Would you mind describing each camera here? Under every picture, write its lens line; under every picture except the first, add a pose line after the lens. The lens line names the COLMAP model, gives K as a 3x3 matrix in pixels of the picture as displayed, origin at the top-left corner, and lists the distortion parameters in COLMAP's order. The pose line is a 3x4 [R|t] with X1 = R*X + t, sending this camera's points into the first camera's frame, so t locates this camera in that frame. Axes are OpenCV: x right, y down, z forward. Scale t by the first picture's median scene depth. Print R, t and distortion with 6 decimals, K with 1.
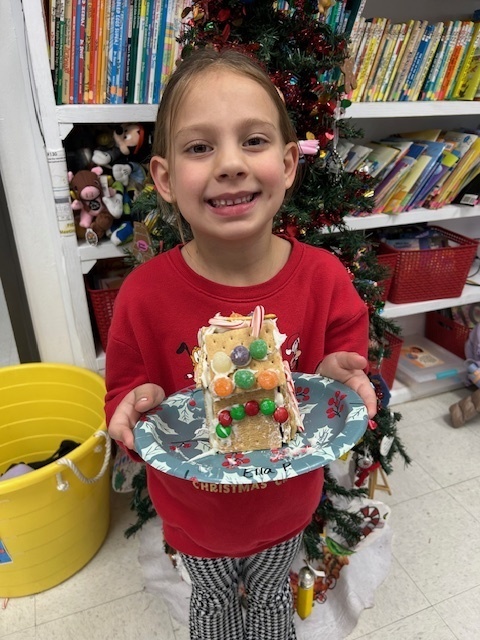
lens RADIAL K [[488.1, 0, 246.7], [0, 488.1, 324.1], [0, 0, 1]] dist [0.045454, -0.053851]
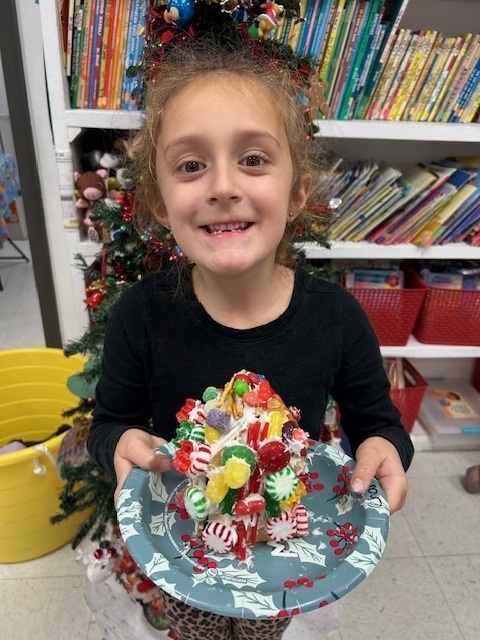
lens RADIAL K [[488.1, 0, 241.9], [0, 488.1, 323.1], [0, 0, 1]] dist [0.045454, -0.053851]
pose [[0.959129, 0.160863, -0.232799, 0.246382], [-0.158457, 0.986936, 0.029130, -0.066456], [0.234443, 0.008949, 0.972089, 0.050083]]
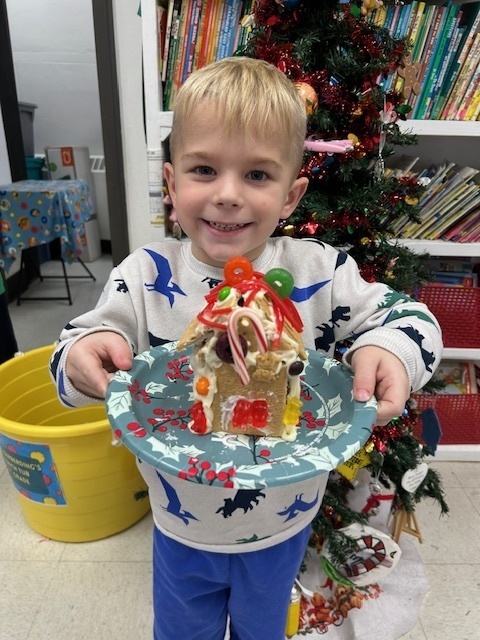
lens RADIAL K [[488.1, 0, 248.0], [0, 488.1, 324.2], [0, 0, 1]] dist [0.045454, -0.053851]
pose [[0.936046, 0.155504, -0.315653, 0.201136], [-0.175740, 0.983760, -0.036503, 0.041103], [0.304851, 0.089641, 0.948172, 0.018185]]
